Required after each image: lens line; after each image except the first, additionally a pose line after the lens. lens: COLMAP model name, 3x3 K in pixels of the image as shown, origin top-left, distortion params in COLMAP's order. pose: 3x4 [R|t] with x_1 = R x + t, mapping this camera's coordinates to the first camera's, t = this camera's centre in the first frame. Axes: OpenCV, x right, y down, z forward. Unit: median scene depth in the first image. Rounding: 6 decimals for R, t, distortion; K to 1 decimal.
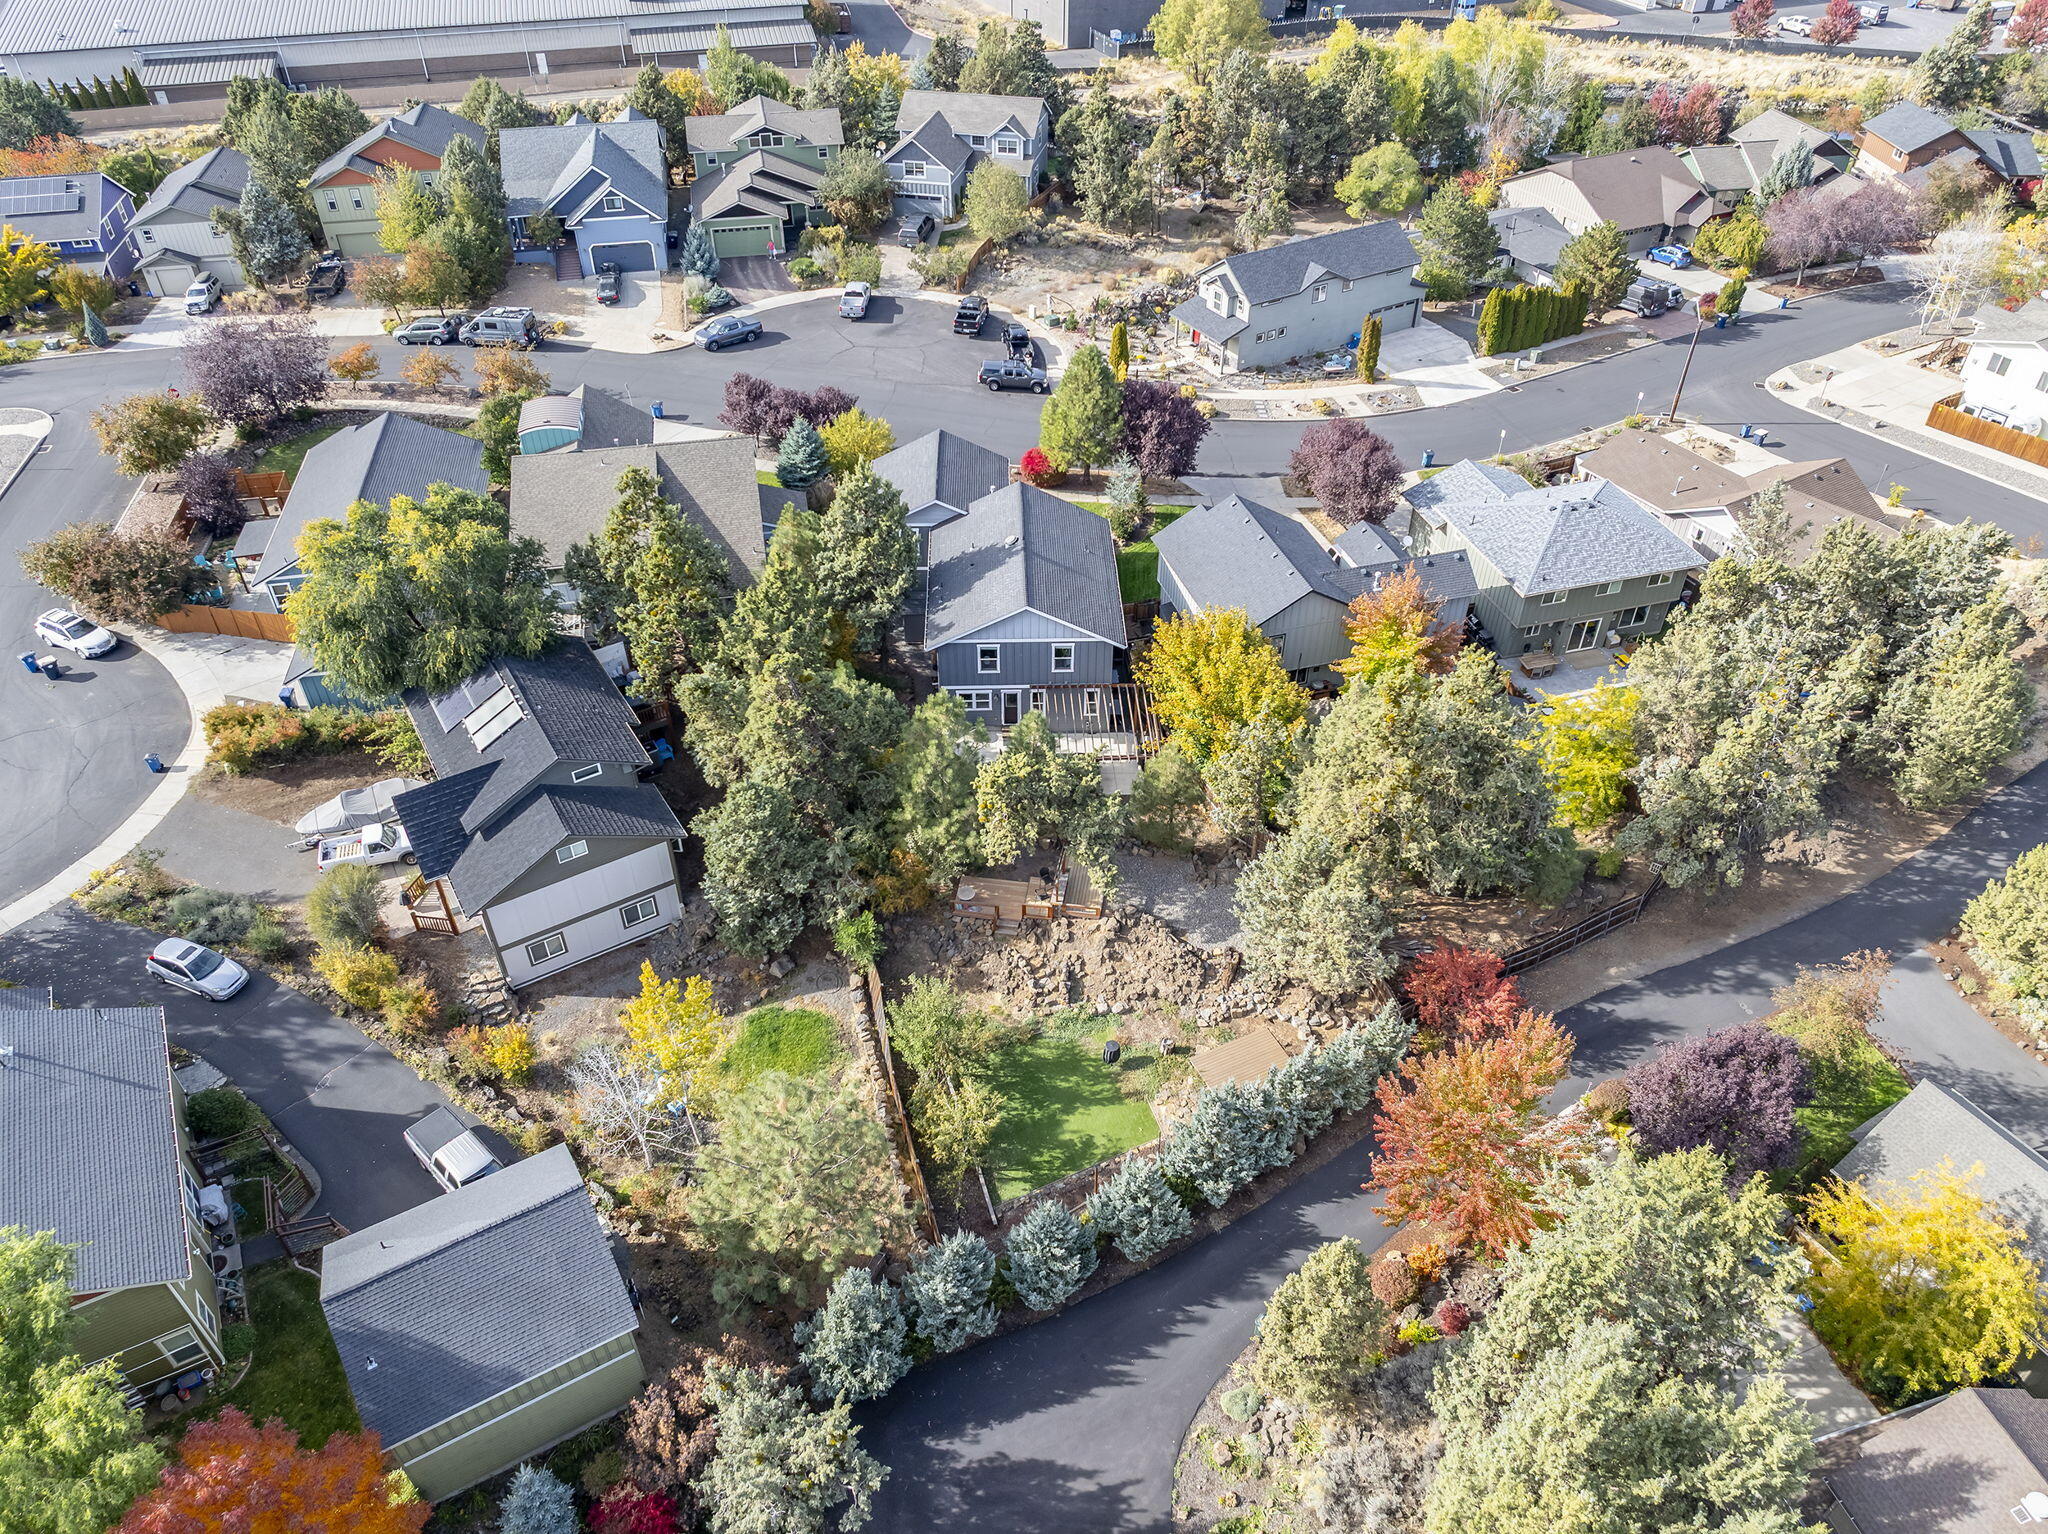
lens RADIAL K [[1431.3, 0, 1029.4], [0, 1431.3, 767.4], [0, 0, 1]] dist [-0.023297, 0.006633]
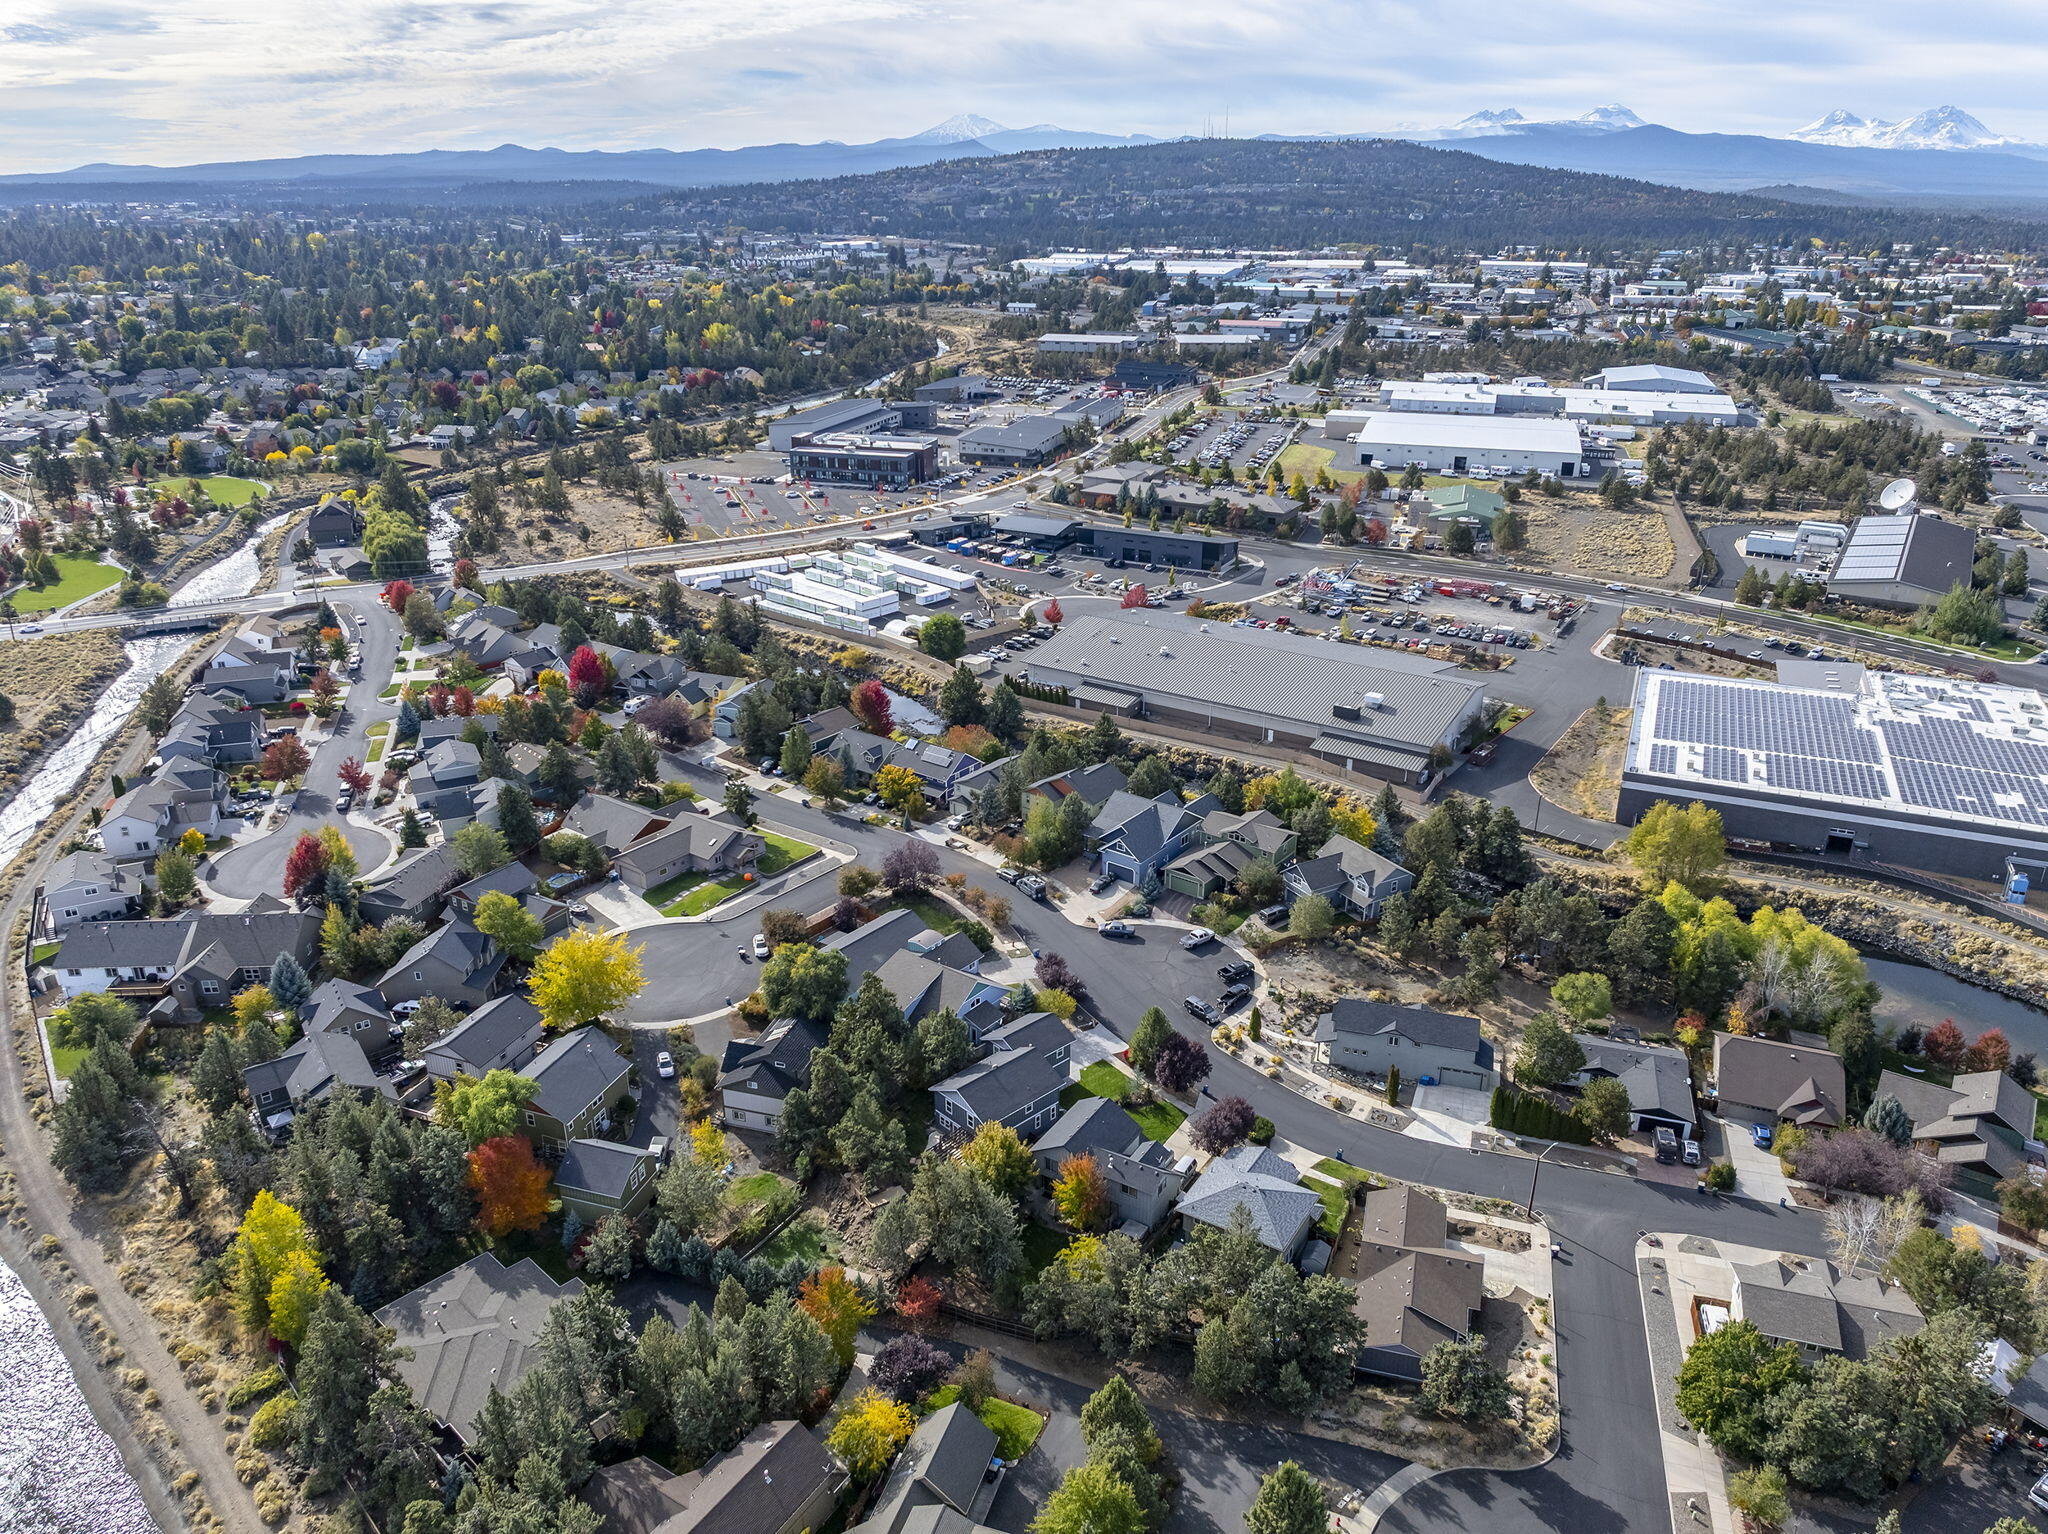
lens RADIAL K [[1431.3, 0, 1029.4], [0, 1431.3, 767.4], [0, 0, 1]] dist [-0.023297, 0.006633]
pose [[0.667433, 0.278686, -0.690556, 1.017008], [-0.478494, 0.871054, -0.110943, -0.244154], [0.570593, 0.404474, 0.714720, -0.526541]]
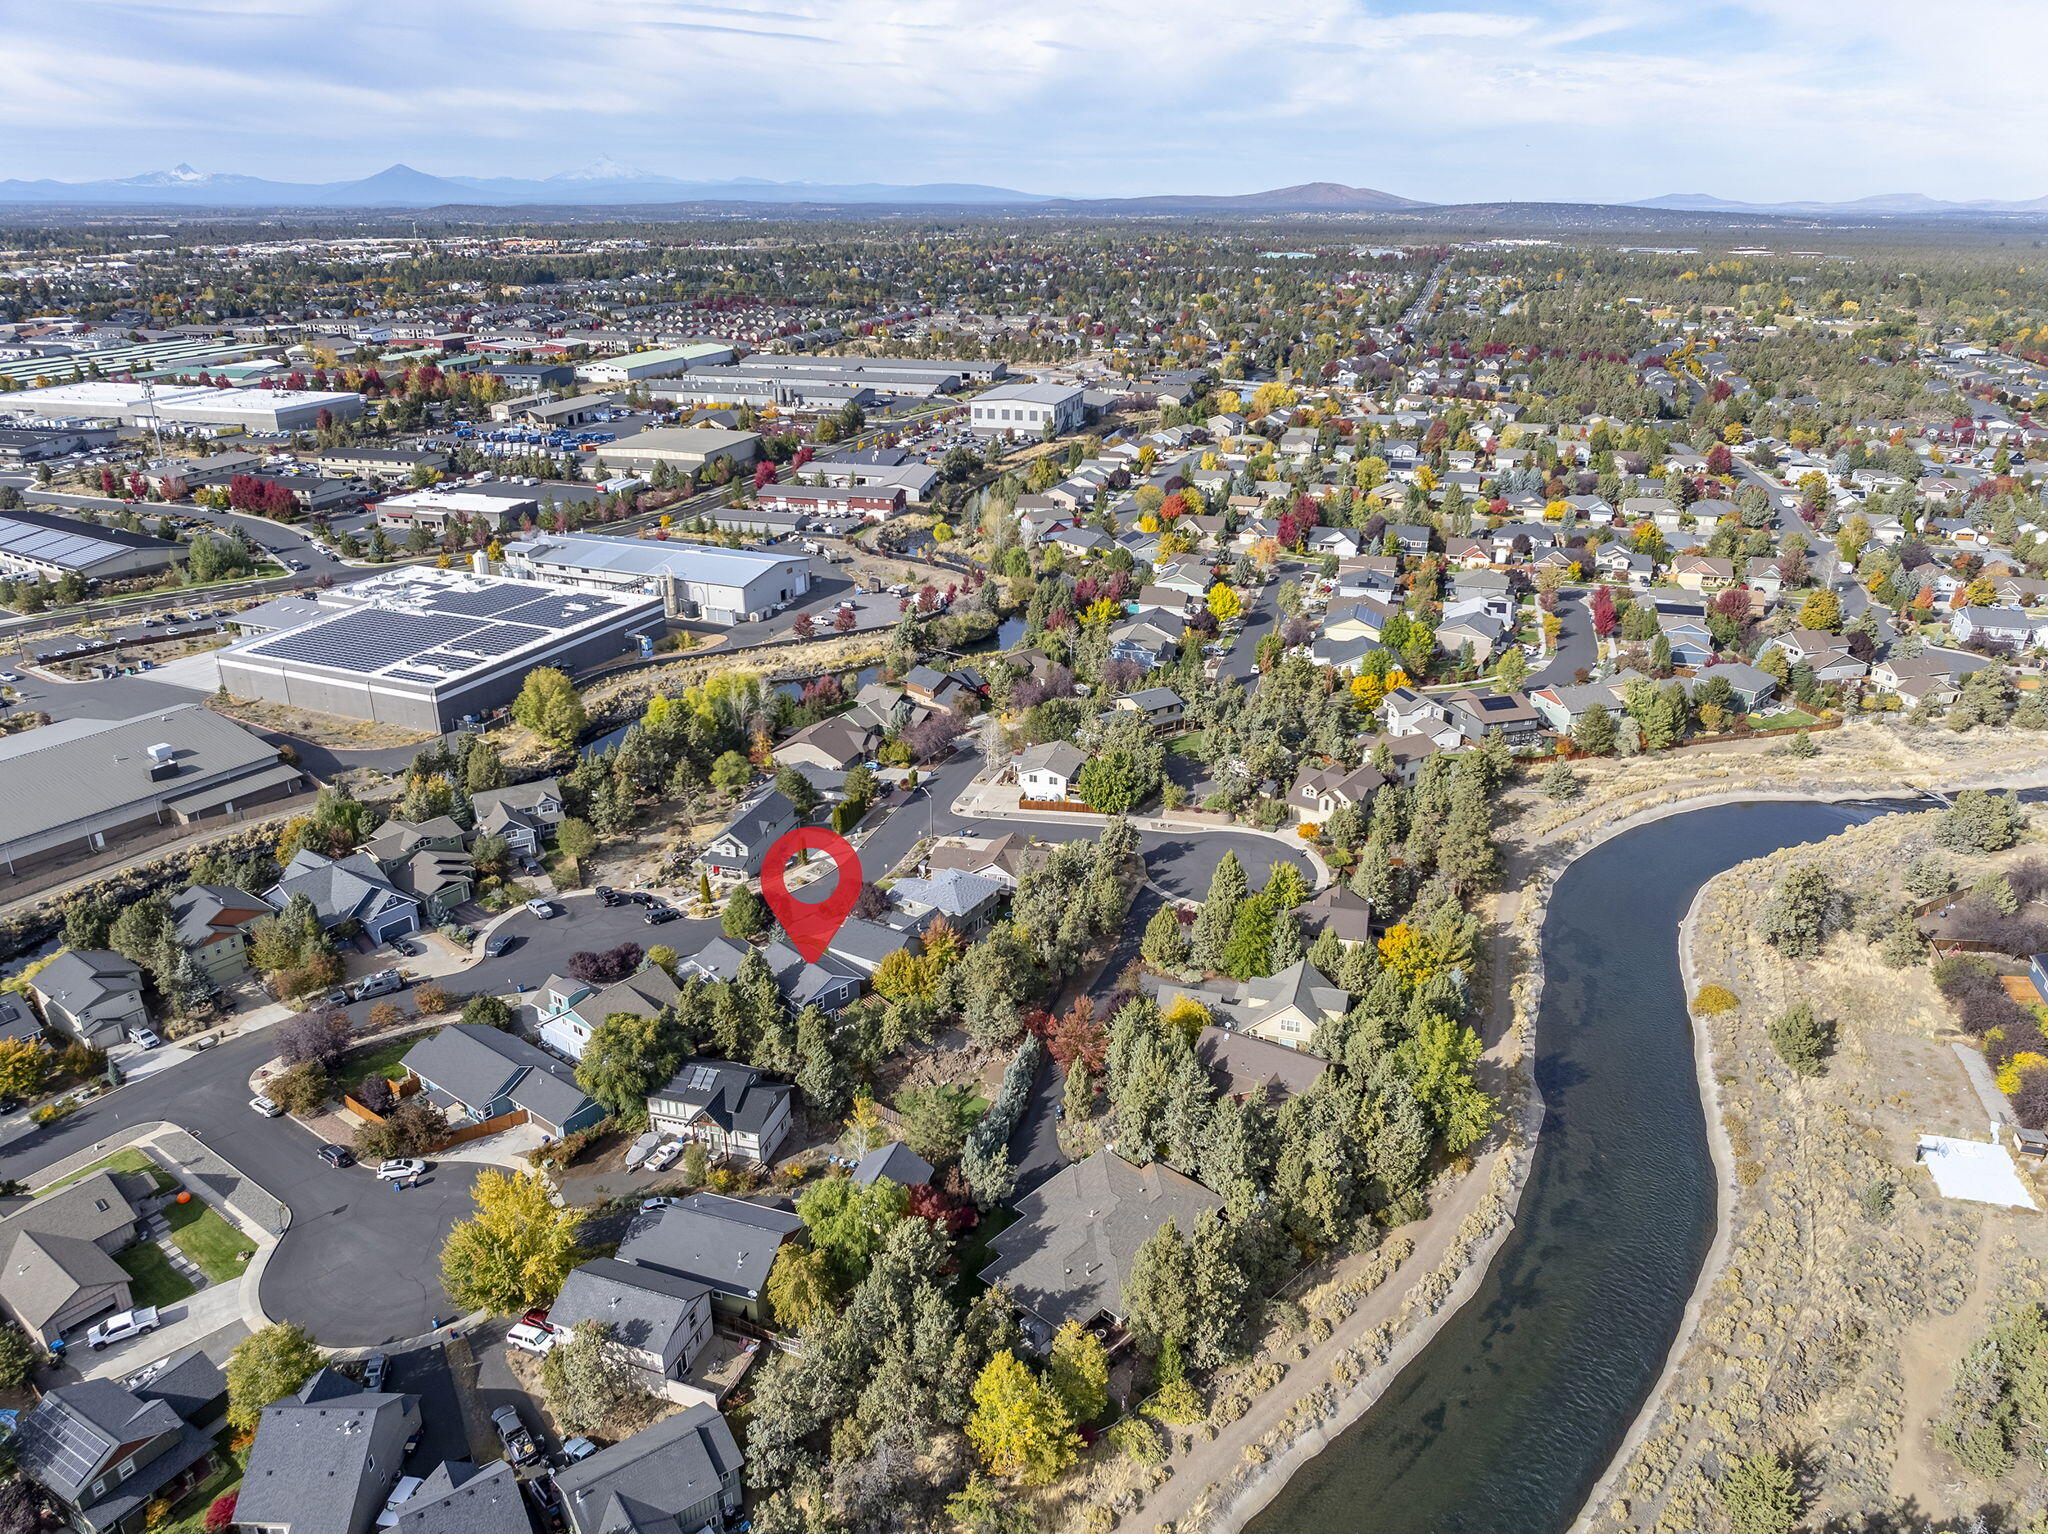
lens RADIAL K [[1431.3, 0, 1029.4], [0, 1431.3, 767.4], [0, 0, 1]] dist [-0.023297, 0.006633]
pose [[0.738411, -0.256923, 0.623490, -0.846354], [0.435892, 0.887309, -0.150599, 0.066473], [-0.514536, 0.382978, 0.767190, -0.889425]]
